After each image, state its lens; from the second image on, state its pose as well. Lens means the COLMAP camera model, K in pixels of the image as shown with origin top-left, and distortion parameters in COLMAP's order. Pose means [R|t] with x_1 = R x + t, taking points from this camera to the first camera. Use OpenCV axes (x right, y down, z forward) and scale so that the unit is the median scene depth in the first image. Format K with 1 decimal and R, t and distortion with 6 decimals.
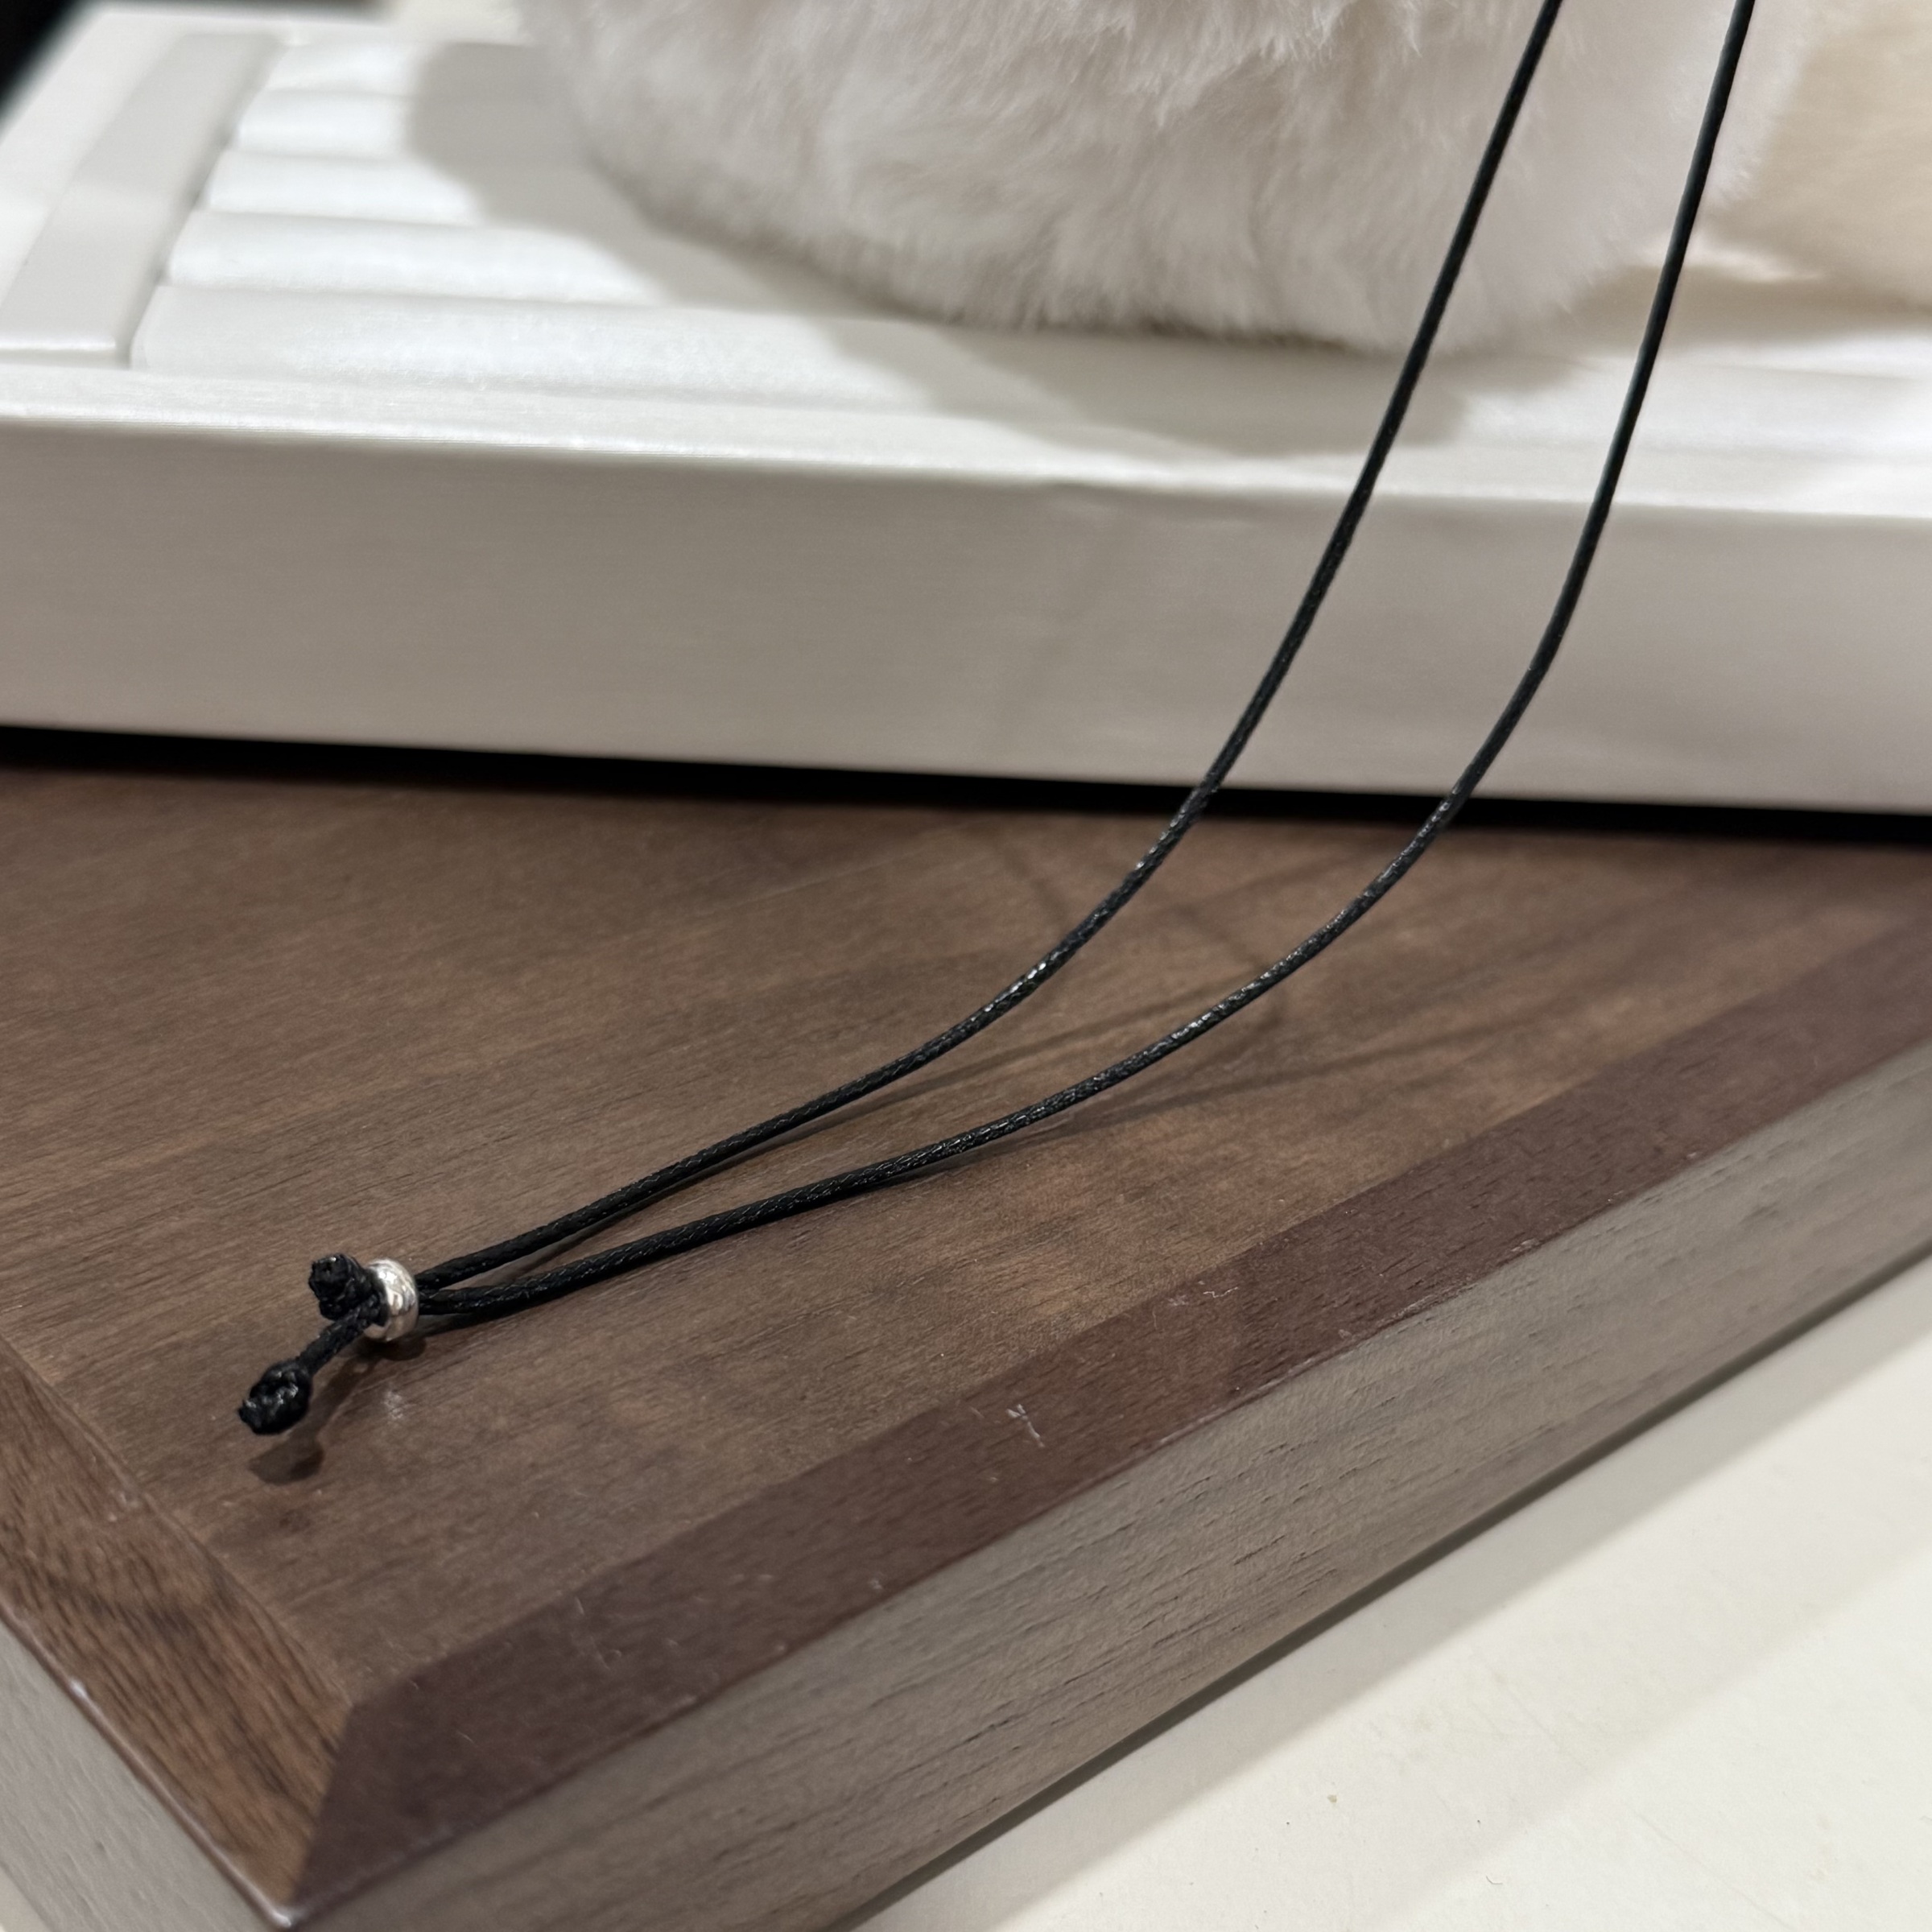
lens RADIAL K [[2915.7, 0, 1026.2], [0, 2915.7, 1002.7], [0, 0, 1]] dist [0.103534, -0.054524]
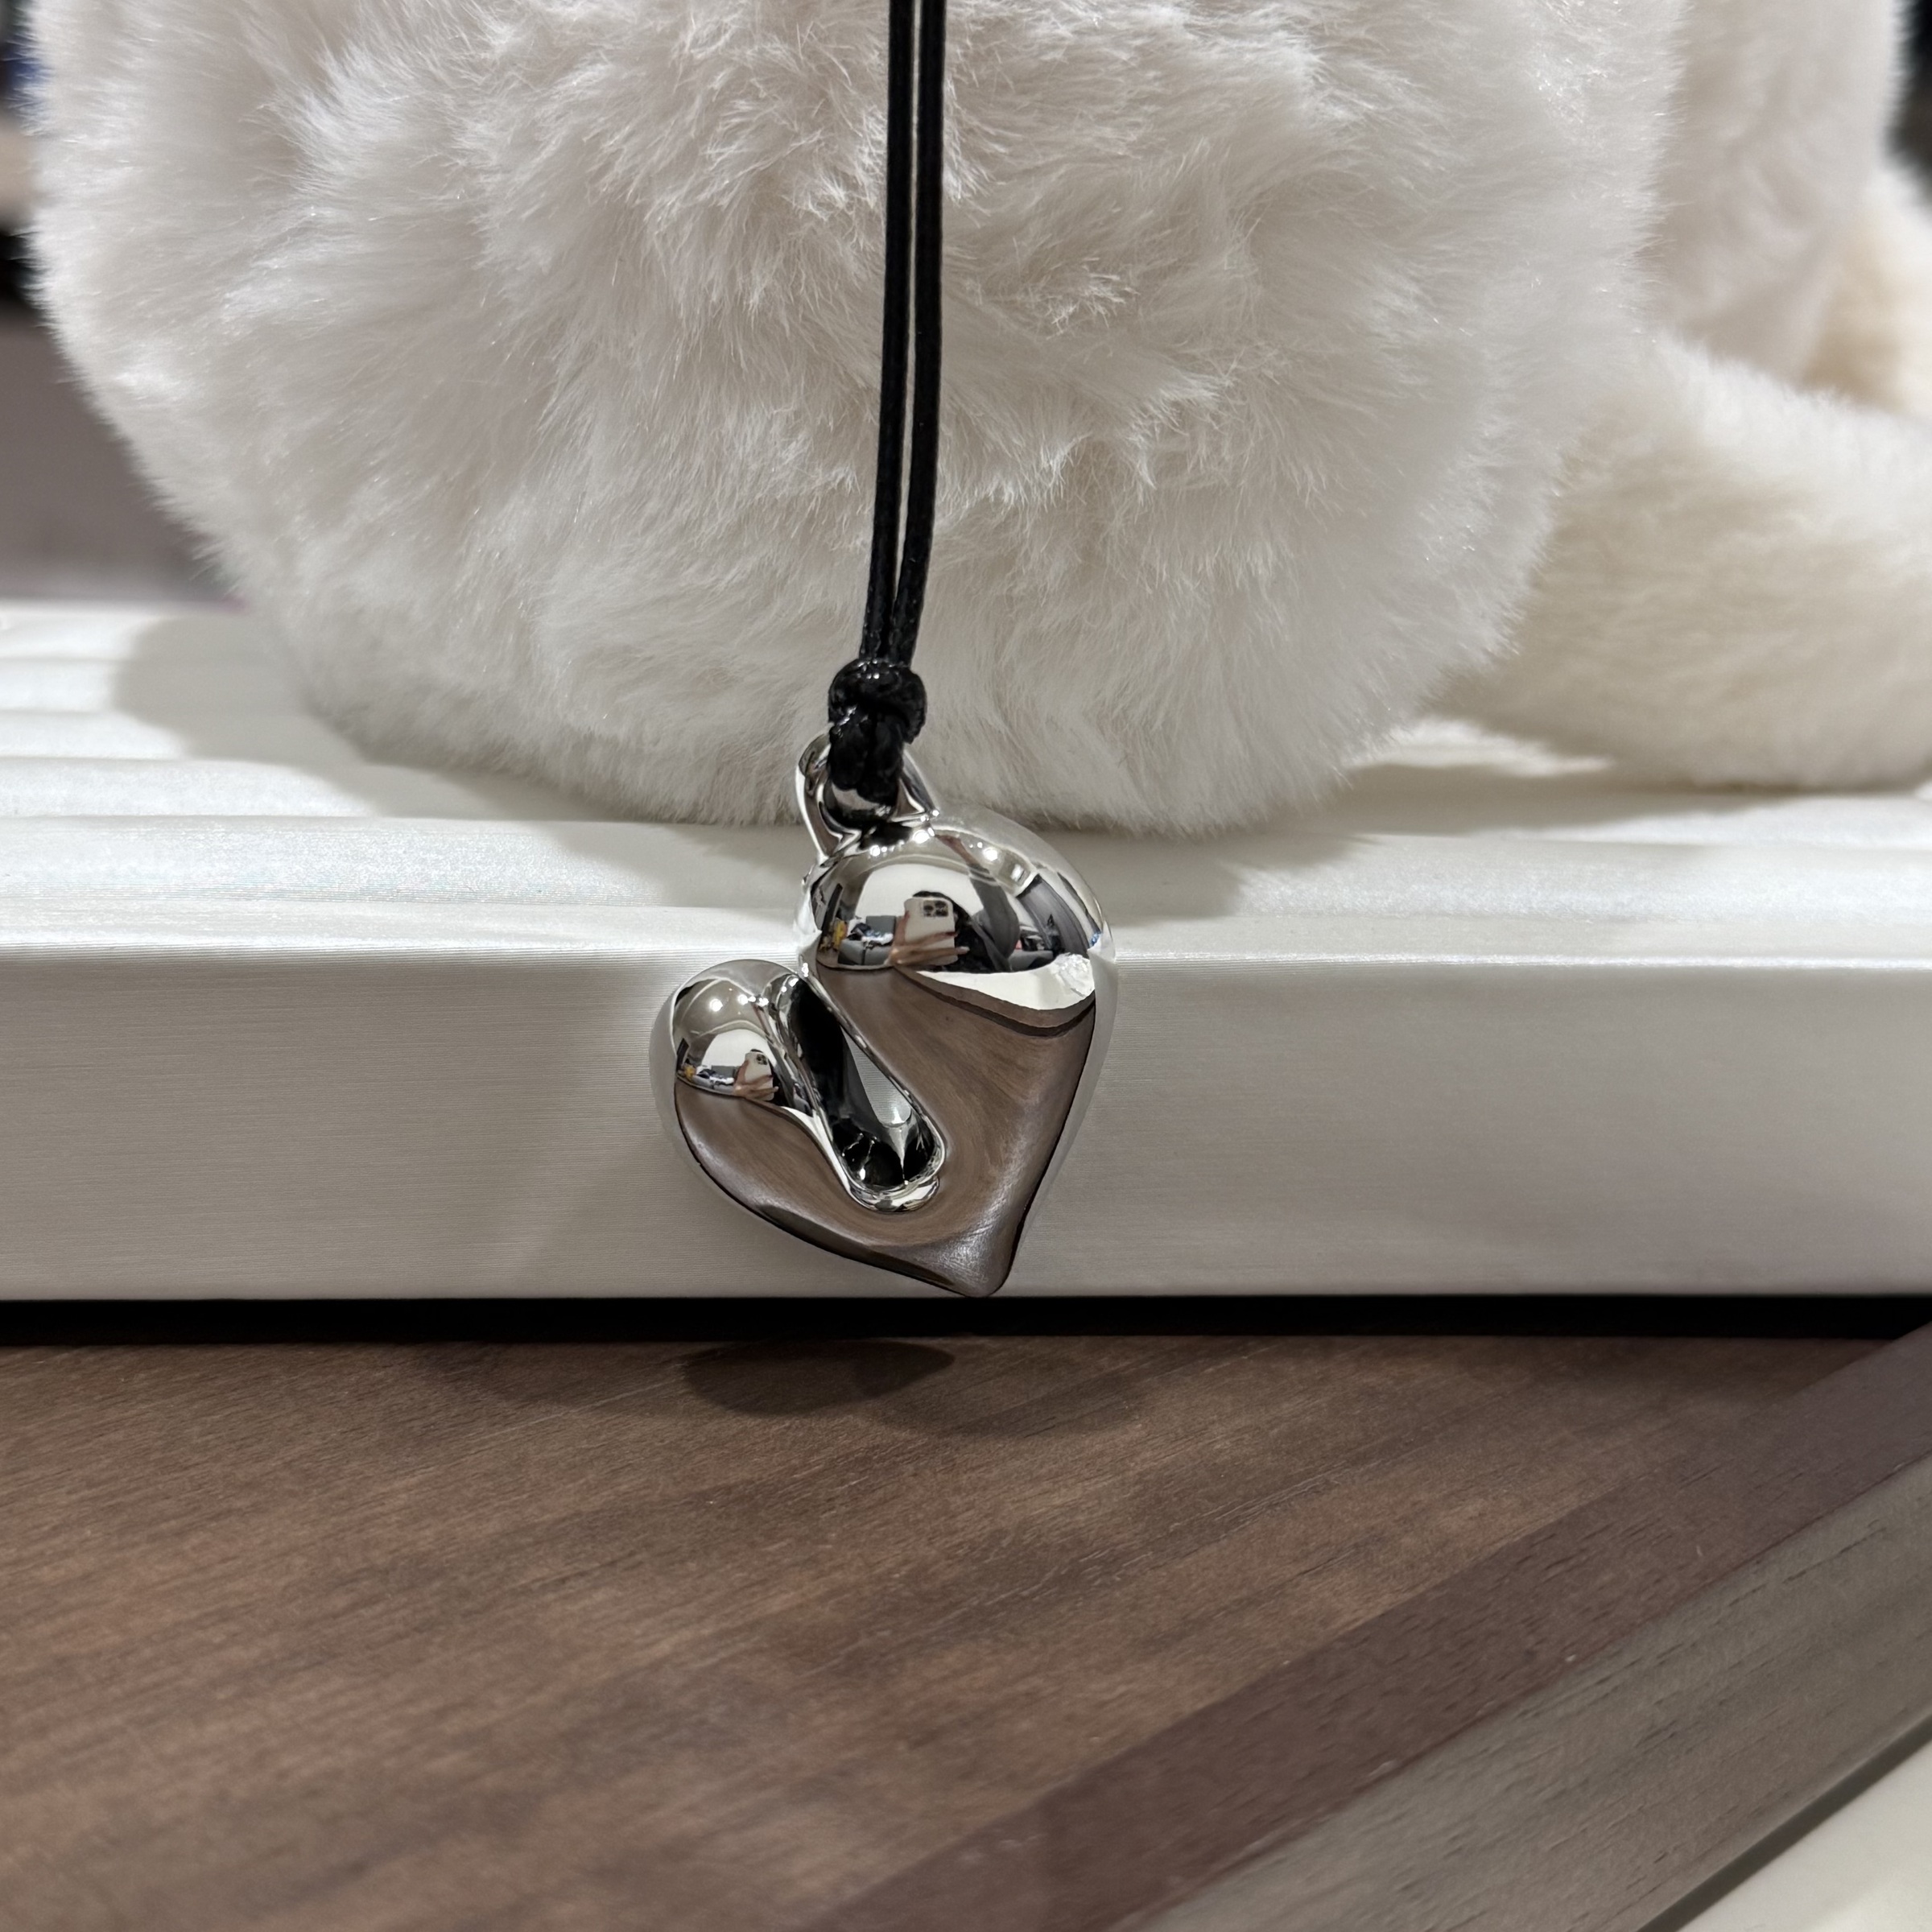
lens RADIAL K [[2771.6, 0, 1033.4], [0, 2771.6, 1092.3], [0, 0, 1]] dist [0.166170, -0.446874]
pose [[0.997265, -0.050197, 0.054250, 0.035160], [0.062073, 0.967259, -0.246085, 0.083261], [-0.040121, 0.248779, 0.967729, 0.175679]]
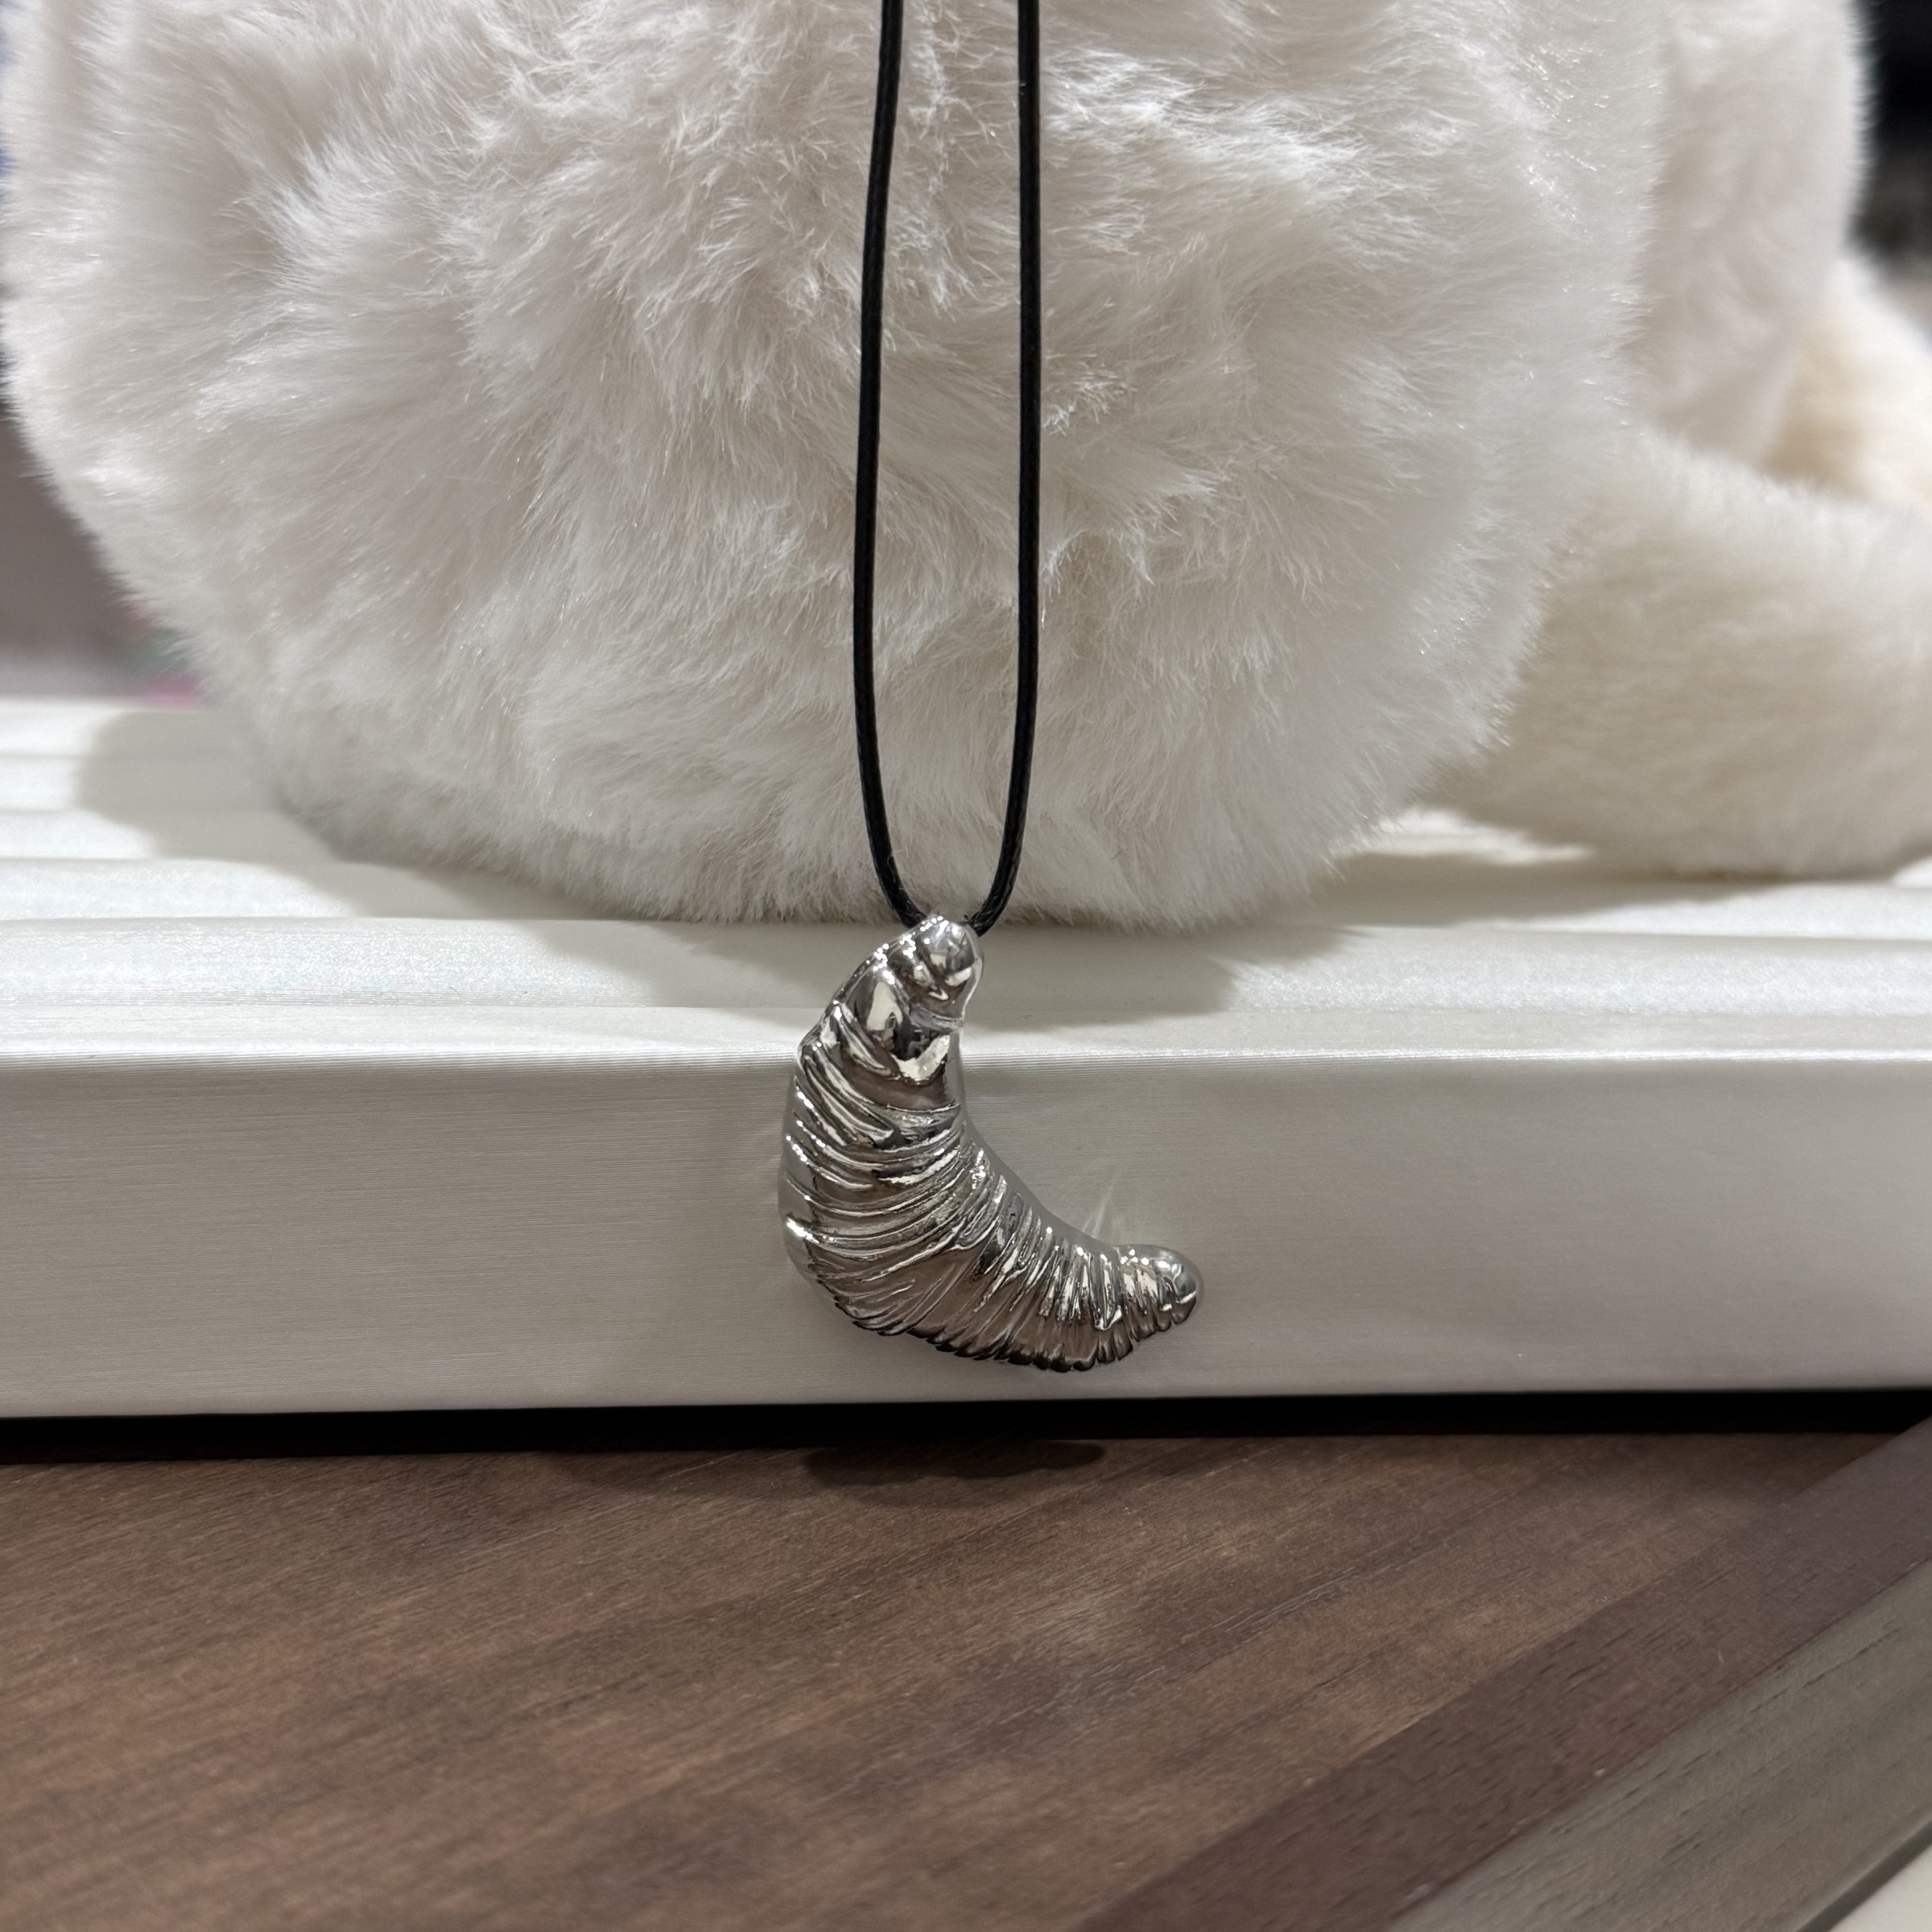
lens RADIAL K [[2761.1, 0, 987.0], [0, 2761.1, 1091.7], [0, 0, 1]] dist [0.156351, -0.470853]
pose [[0.995097, -0.057346, 0.080579, 0.000027], [0.076853, 0.961172, -0.265033, 0.062996], [-0.062252, 0.269926, 0.960867, 0.191611]]
